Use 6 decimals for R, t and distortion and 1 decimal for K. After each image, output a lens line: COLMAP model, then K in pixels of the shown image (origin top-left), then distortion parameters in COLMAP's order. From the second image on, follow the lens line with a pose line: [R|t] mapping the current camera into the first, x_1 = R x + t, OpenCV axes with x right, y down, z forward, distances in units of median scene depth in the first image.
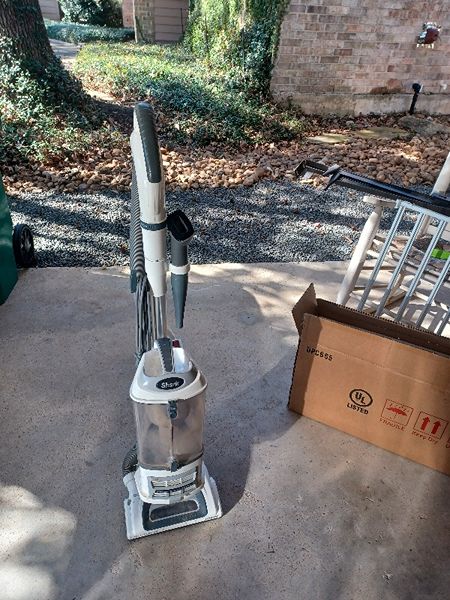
lens RADIAL K [[437.0, 0, 225.0], [0, 437.0, 300.0], [0, 0, 1]] dist [-0.001219, -0.004460]
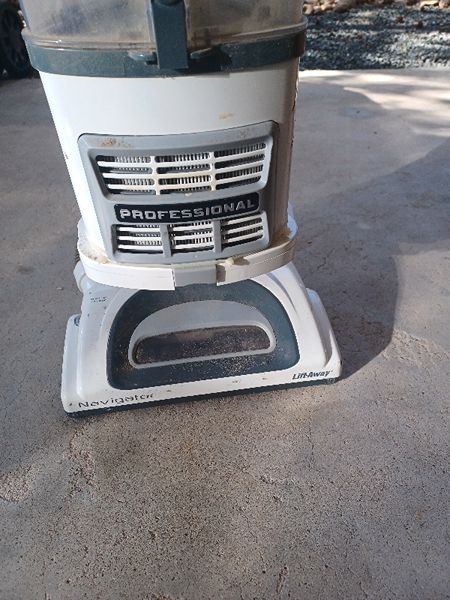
lens RADIAL K [[437.0, 0, 225.0], [0, 437.0, 300.0], [0, 0, 1]] dist [-0.001219, -0.004460]
pose [[0.988772, 0.018586, -0.148272, -0.046737], [-0.012396, 0.999017, 0.042568, 0.418627], [0.148917, -0.040253, 0.988030, 0.643760]]
